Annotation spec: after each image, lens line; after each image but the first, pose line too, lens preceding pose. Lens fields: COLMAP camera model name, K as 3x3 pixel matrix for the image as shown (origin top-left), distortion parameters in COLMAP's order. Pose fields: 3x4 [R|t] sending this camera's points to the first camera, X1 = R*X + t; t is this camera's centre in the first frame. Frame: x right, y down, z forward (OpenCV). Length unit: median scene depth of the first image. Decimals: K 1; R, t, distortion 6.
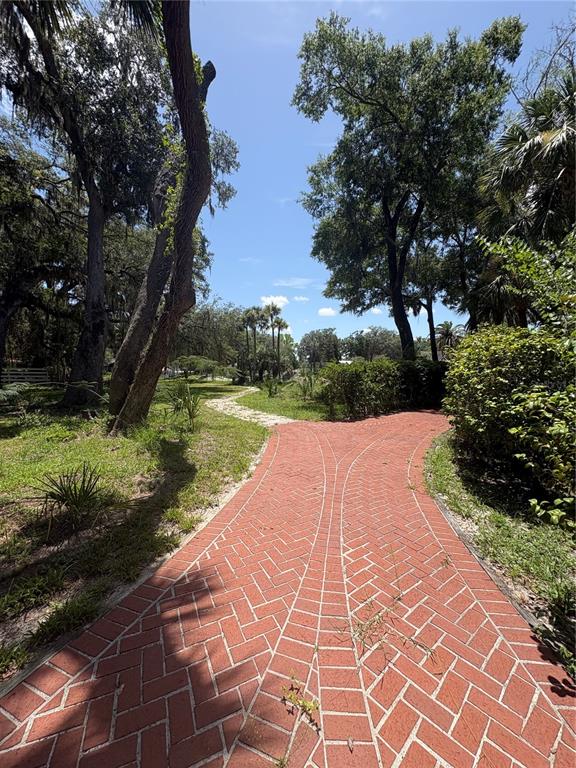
lens RADIAL K [[308.2, 0, 288.0], [0, 308.2, 384.0], [0, 0, 1]] dist [-0.000016, -0.000002]
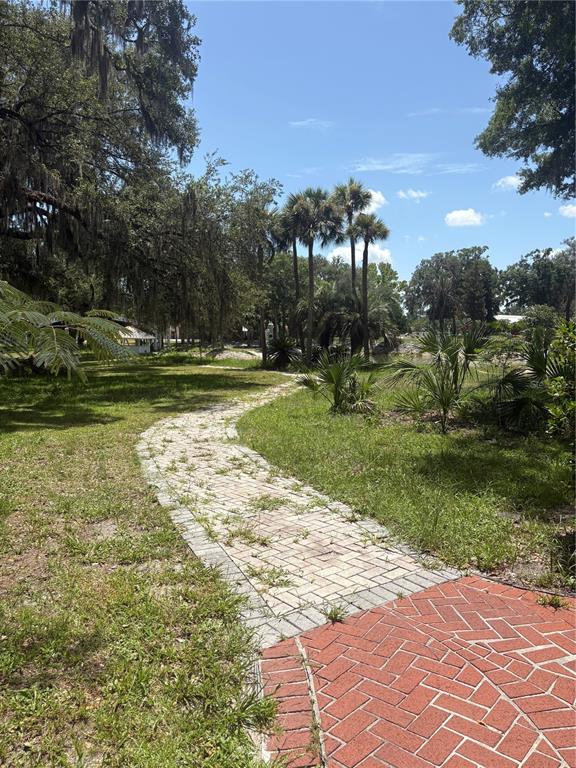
lens RADIAL K [[467.0, 0, 288.0], [0, 467.0, 384.0], [0, 0, 1]] dist [0.003167, 0.000251]
pose [[0.980307, 0.008531, -0.197294, -0.005796], [0.001896, 0.998614, 0.052602, -0.010964], [0.197469, -0.051940, 0.978932, 0.320736]]
